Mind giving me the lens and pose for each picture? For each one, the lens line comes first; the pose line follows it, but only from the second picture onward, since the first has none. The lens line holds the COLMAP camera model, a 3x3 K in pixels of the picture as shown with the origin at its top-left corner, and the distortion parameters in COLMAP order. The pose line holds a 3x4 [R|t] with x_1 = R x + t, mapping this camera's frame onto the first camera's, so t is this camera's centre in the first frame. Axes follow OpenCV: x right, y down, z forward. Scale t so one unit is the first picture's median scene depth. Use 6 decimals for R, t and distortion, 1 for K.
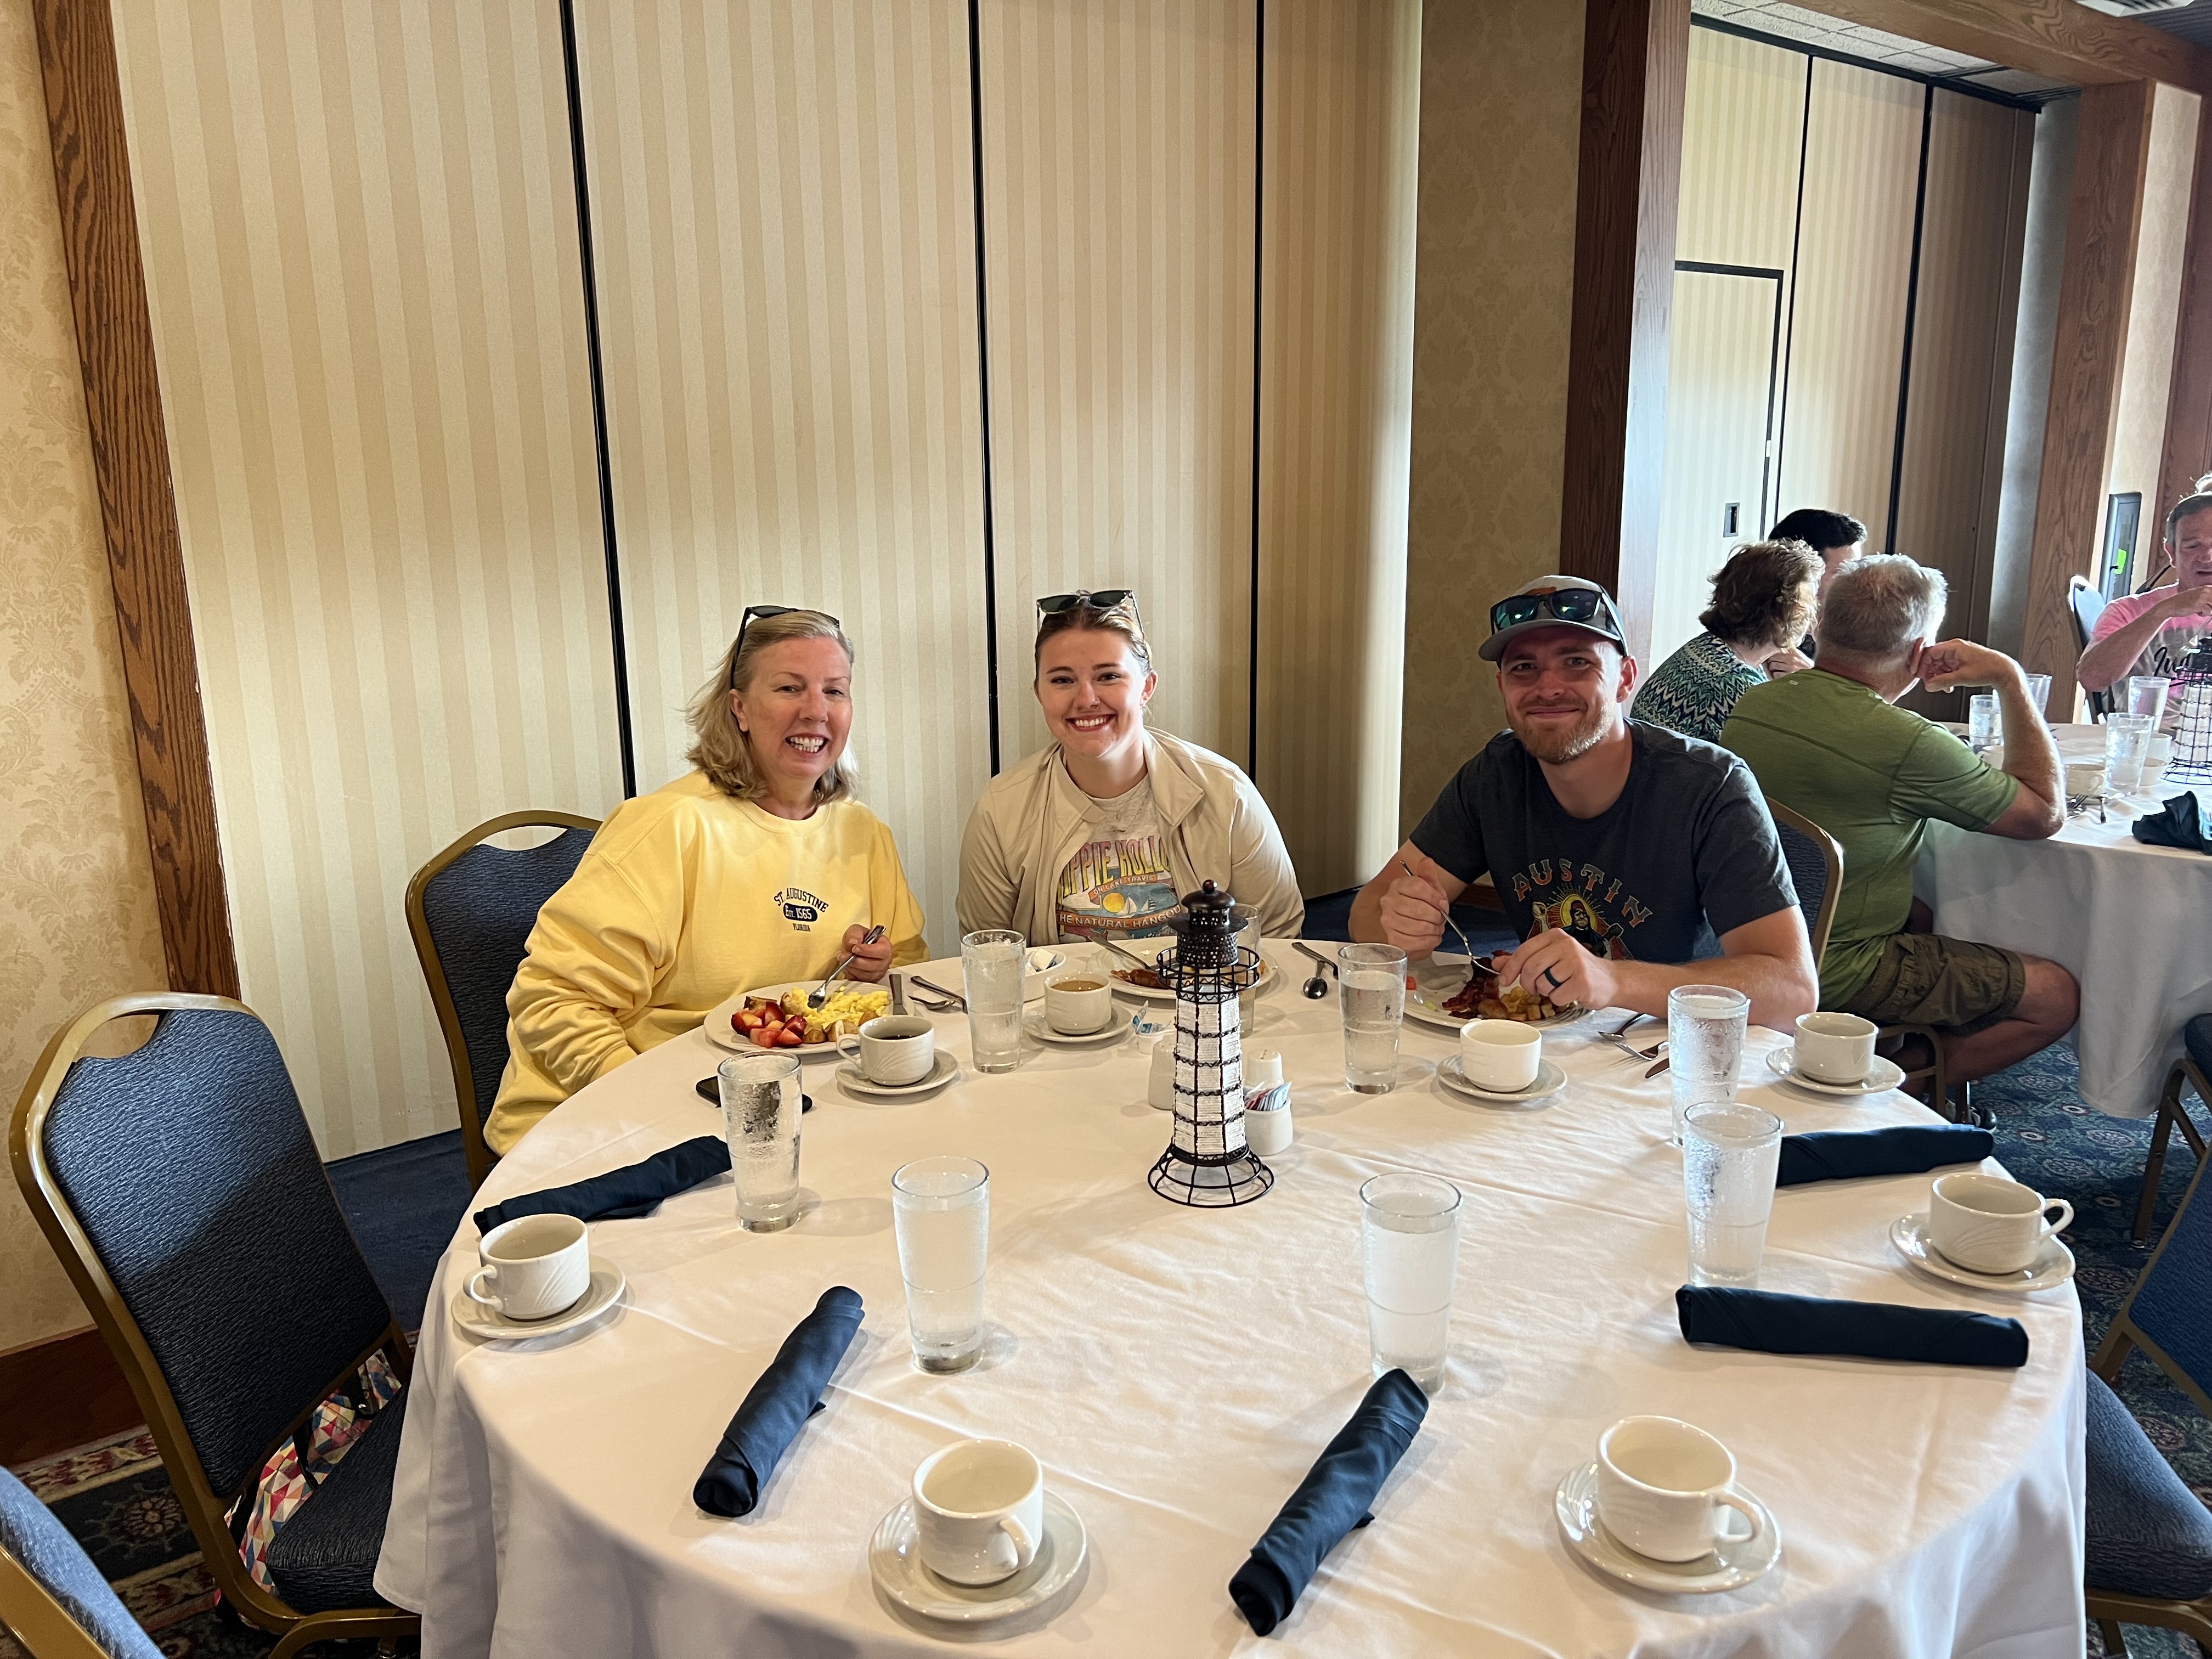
lens RADIAL K [[1665.0, 0, 1115.2], [0, 1665.0, 828.7], [0, 0, 1]] dist [0.048984, -0.054619]
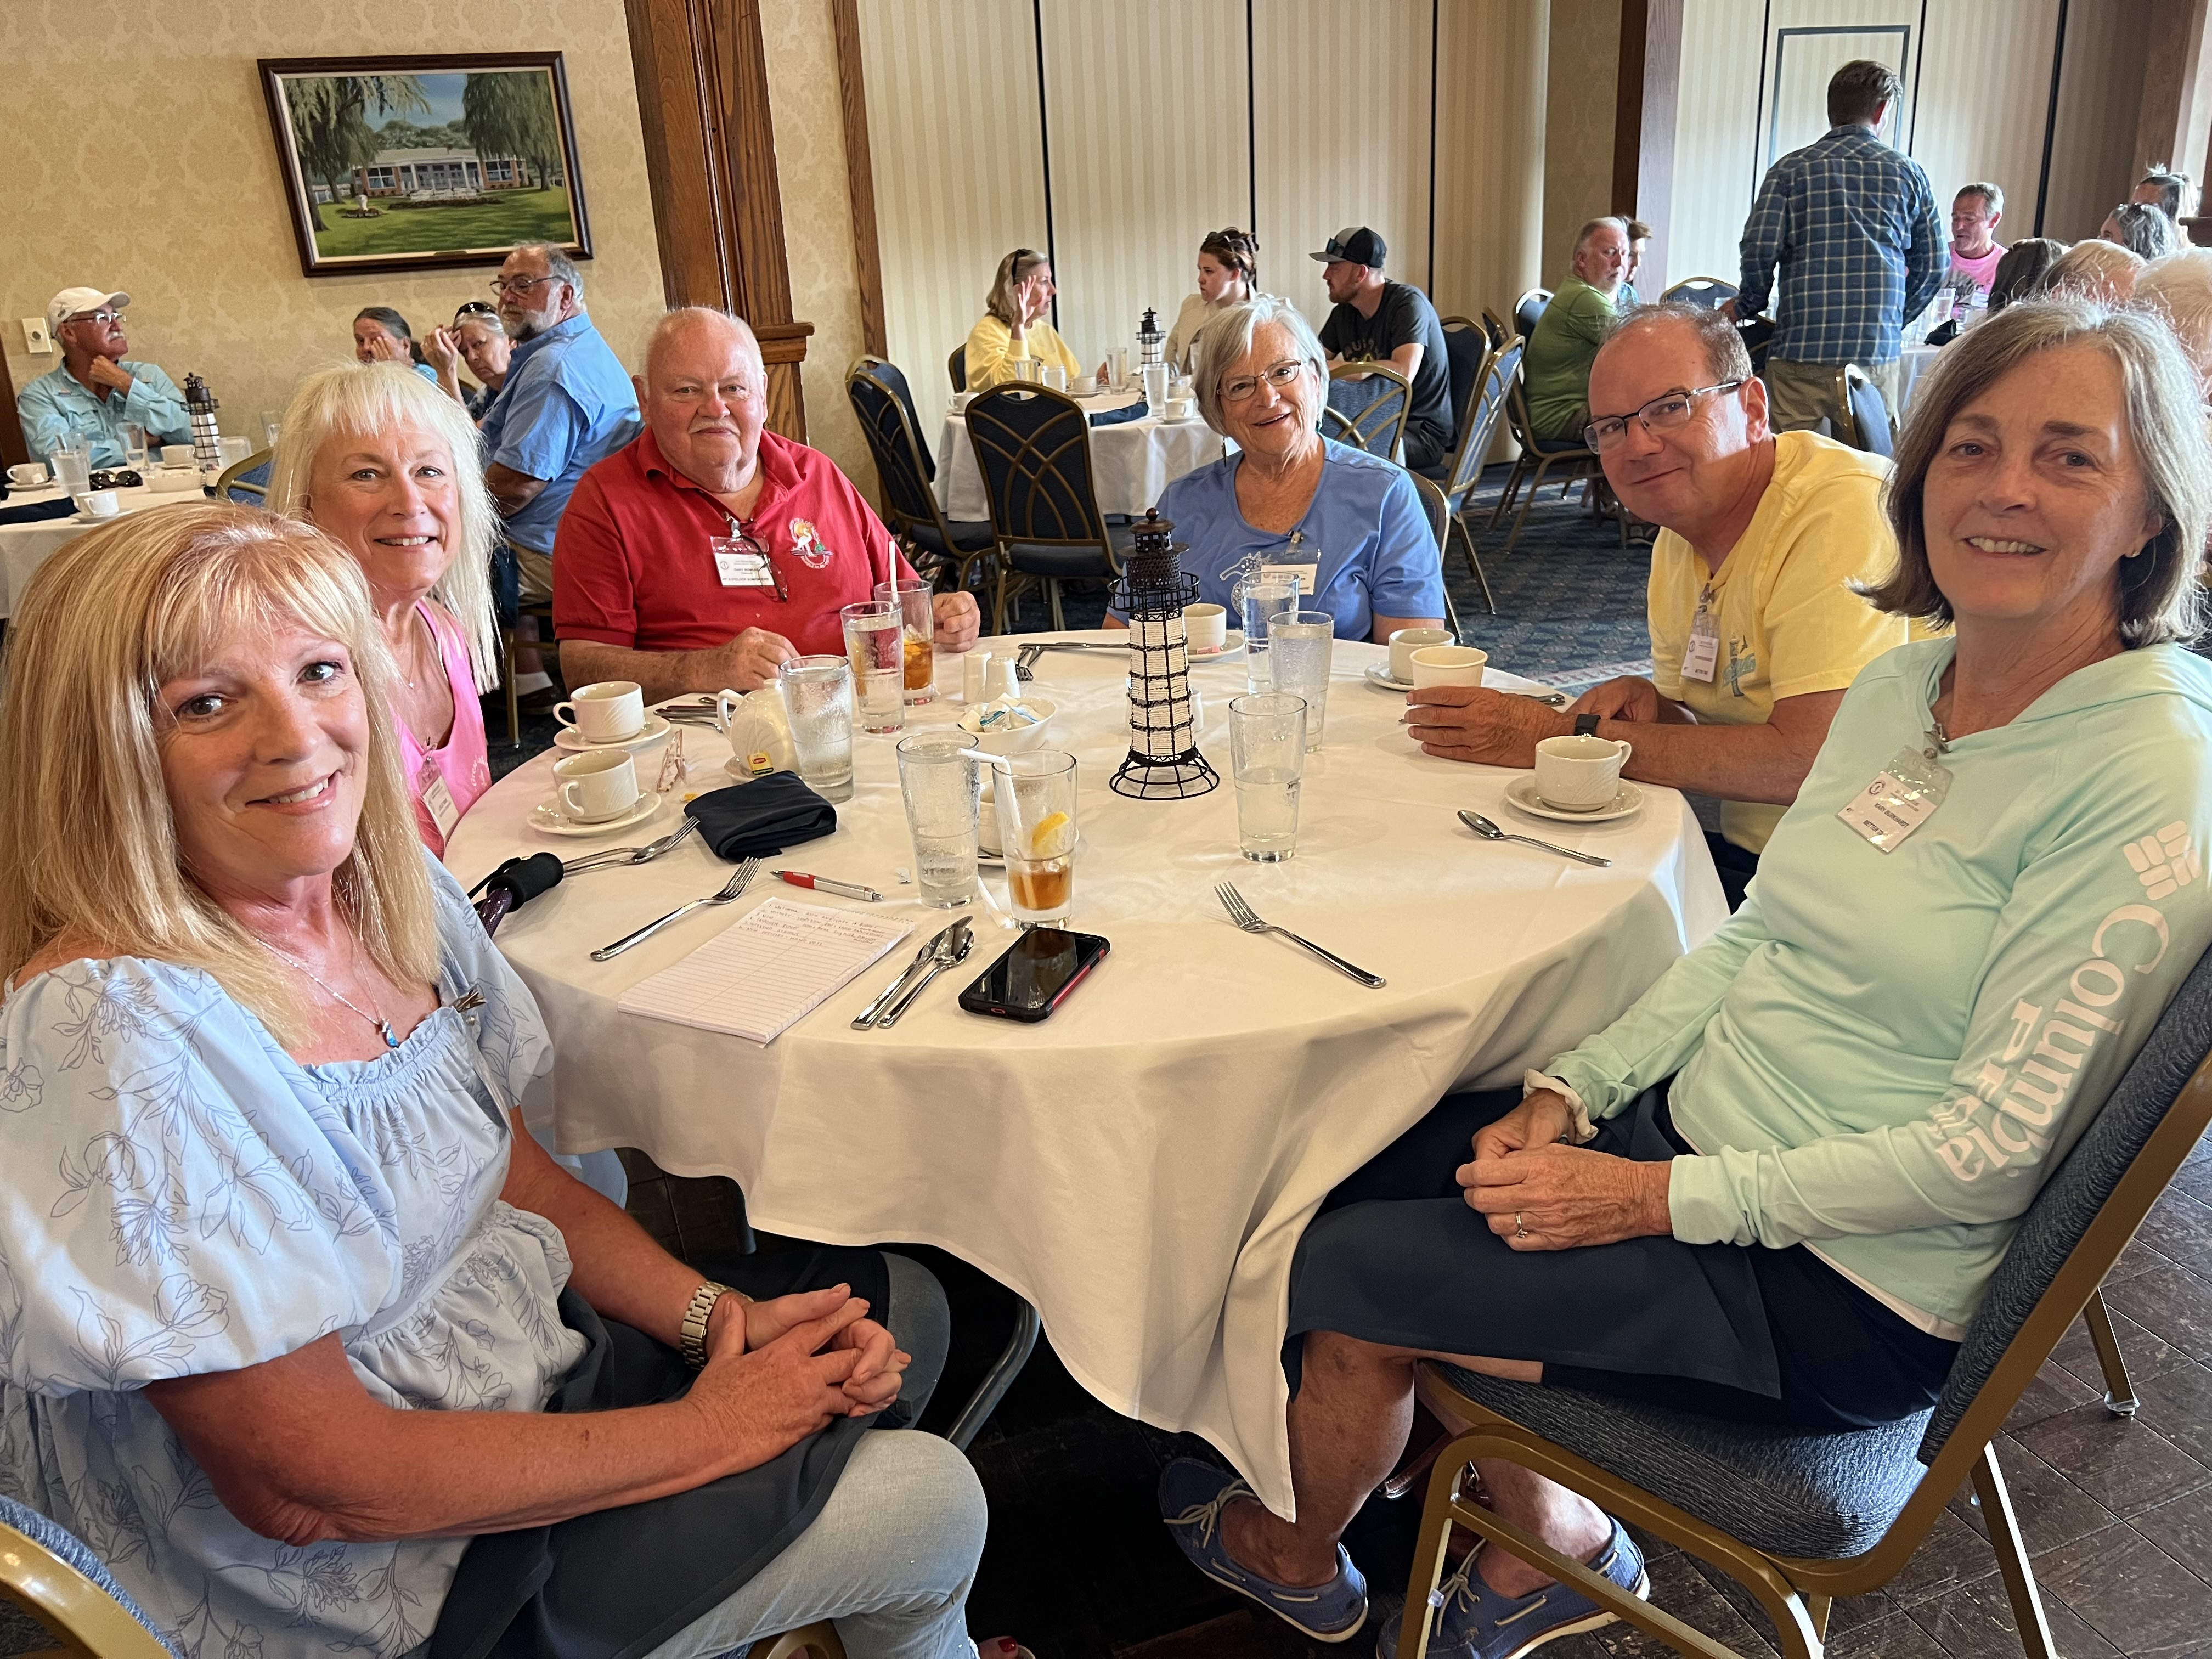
lens RADIAL K [[1665.0, 0, 1115.2], [0, 1665.0, 828.7], [0, 0, 1]] dist [0.048984, -0.054619]
pose [[0.942663, 0.078140, -0.324470, 0.475764], [-0.035787, 0.990266, 0.134510, 0.252864], [0.331822, -0.115186, 0.936283, -0.947566]]
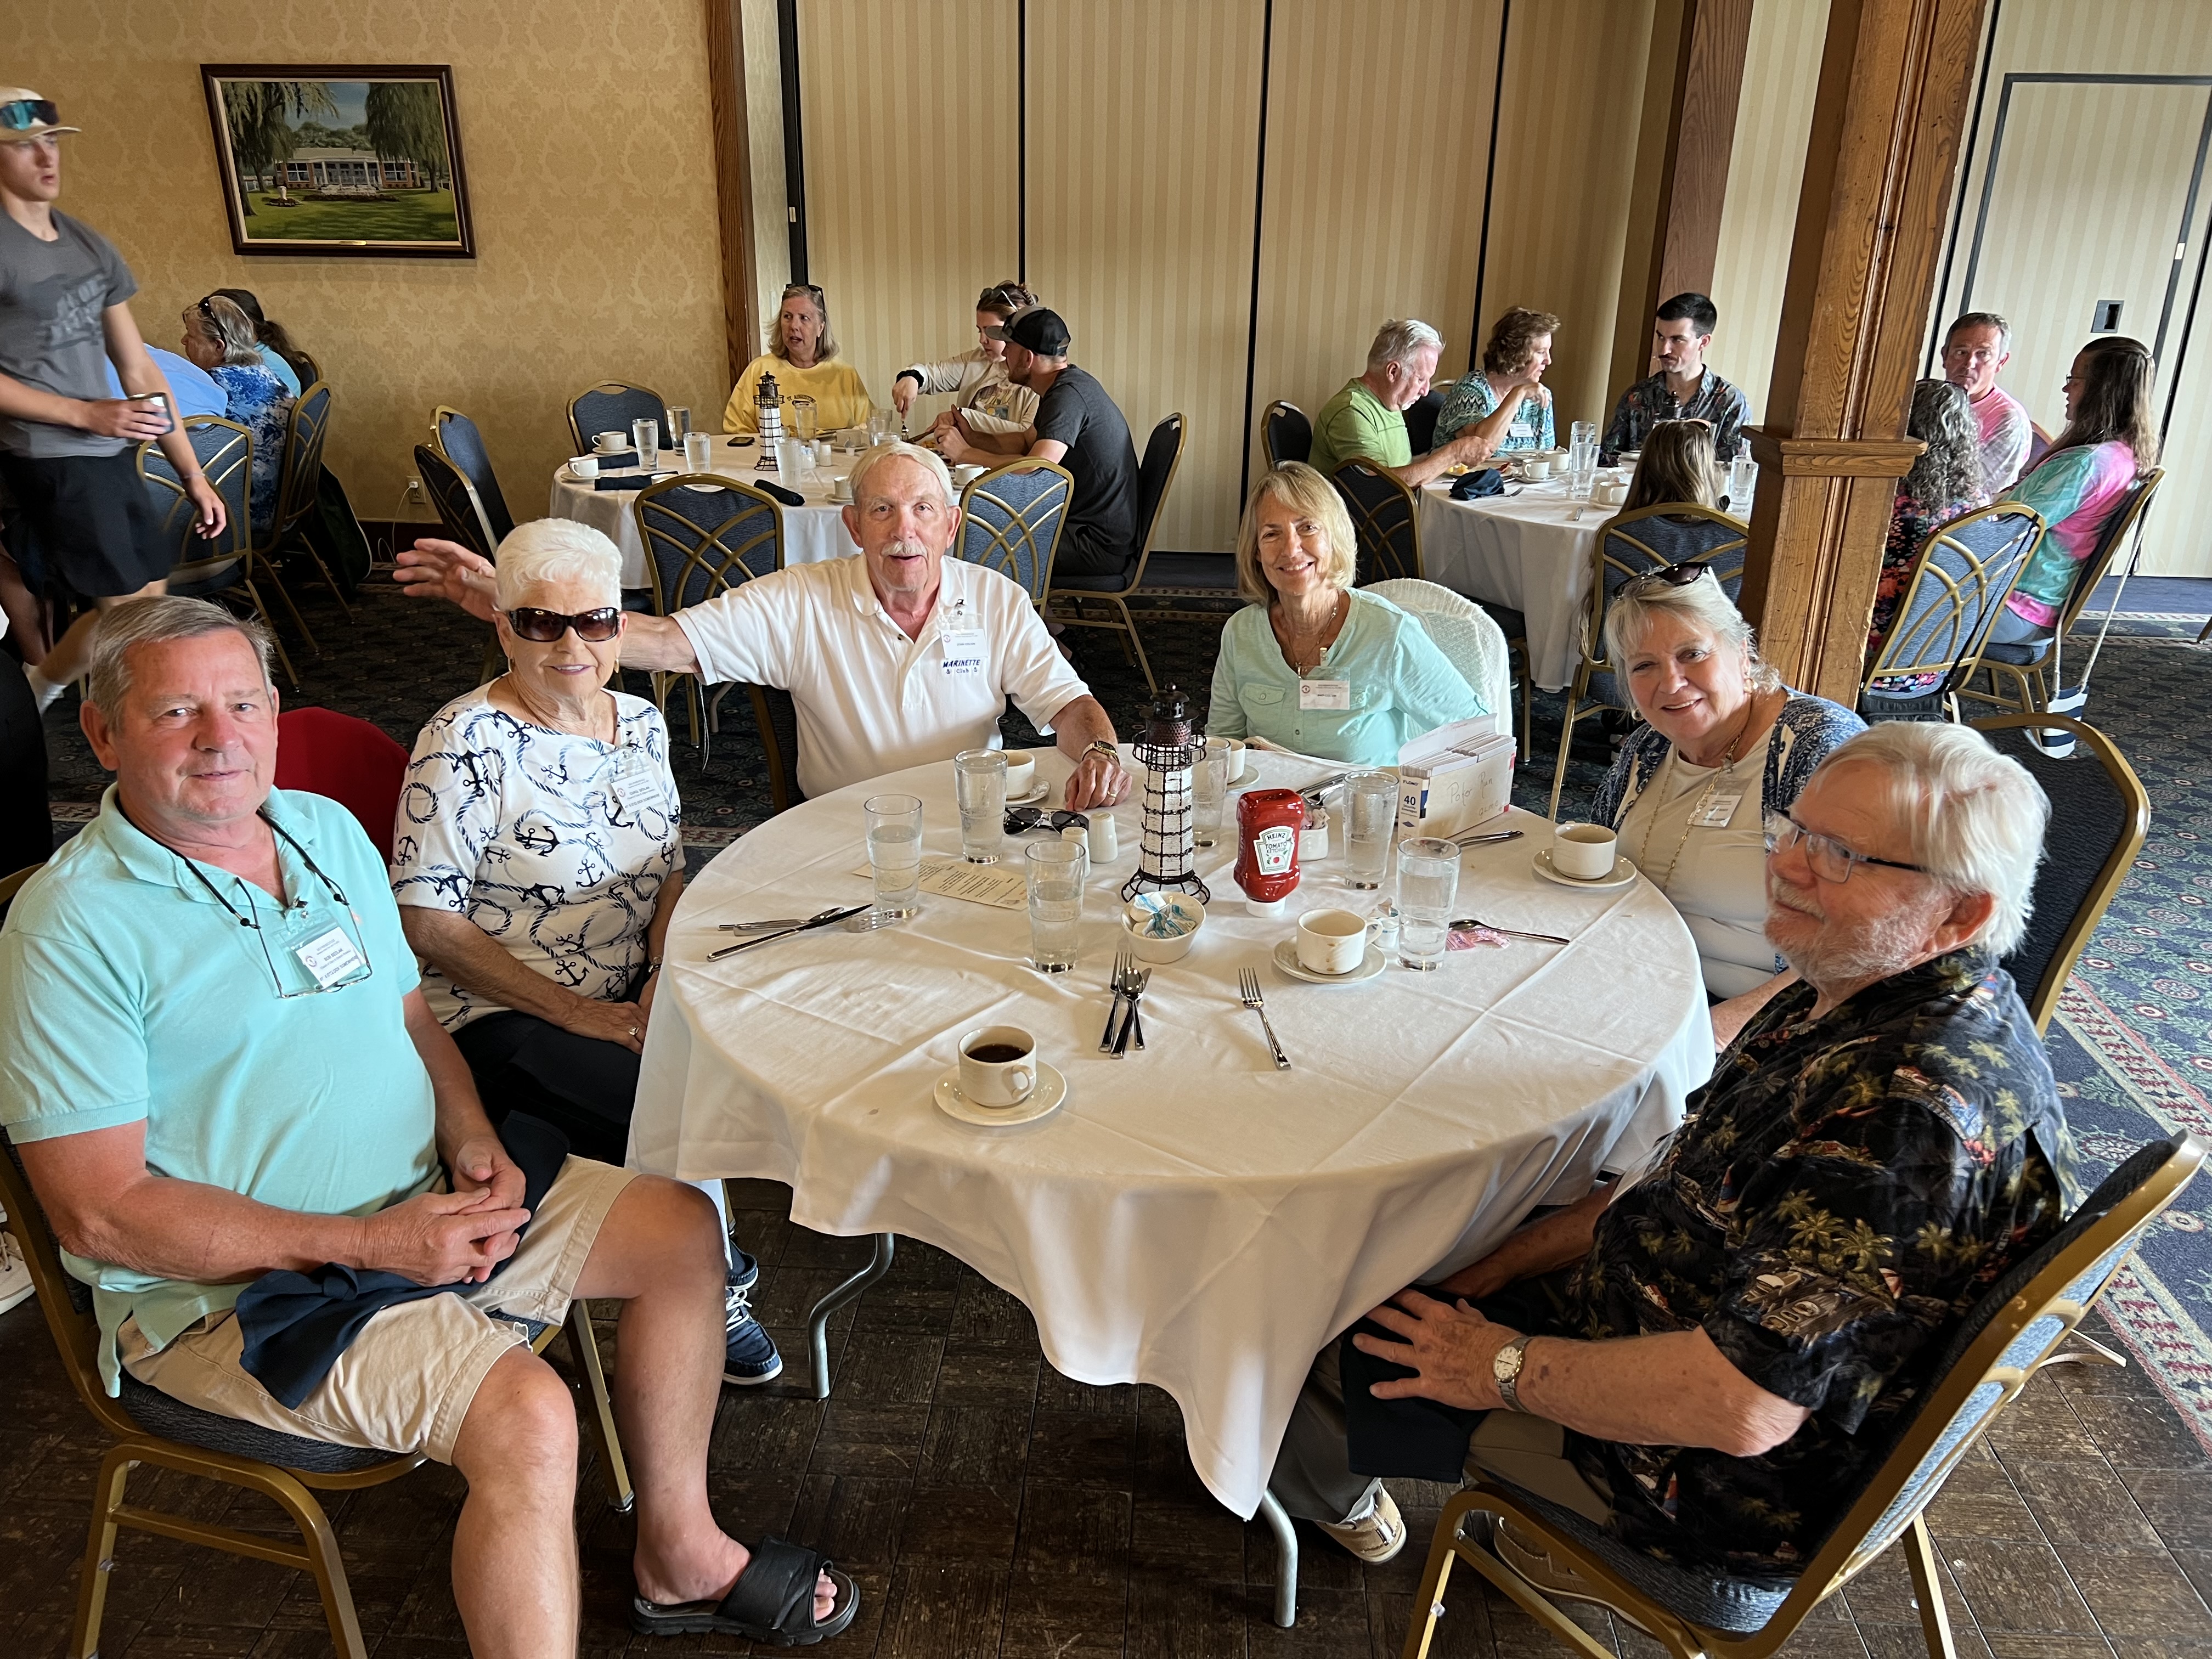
lens RADIAL K [[1665.0, 0, 1115.2], [0, 1665.0, 828.7], [0, 0, 1]] dist [0.048984, -0.054619]
pose [[0.712514, 0.278735, -0.643918, 1.183197], [-0.183528, 0.959796, 0.212390, 0.025026], [0.677231, -0.033154, 0.735024, -0.397143]]
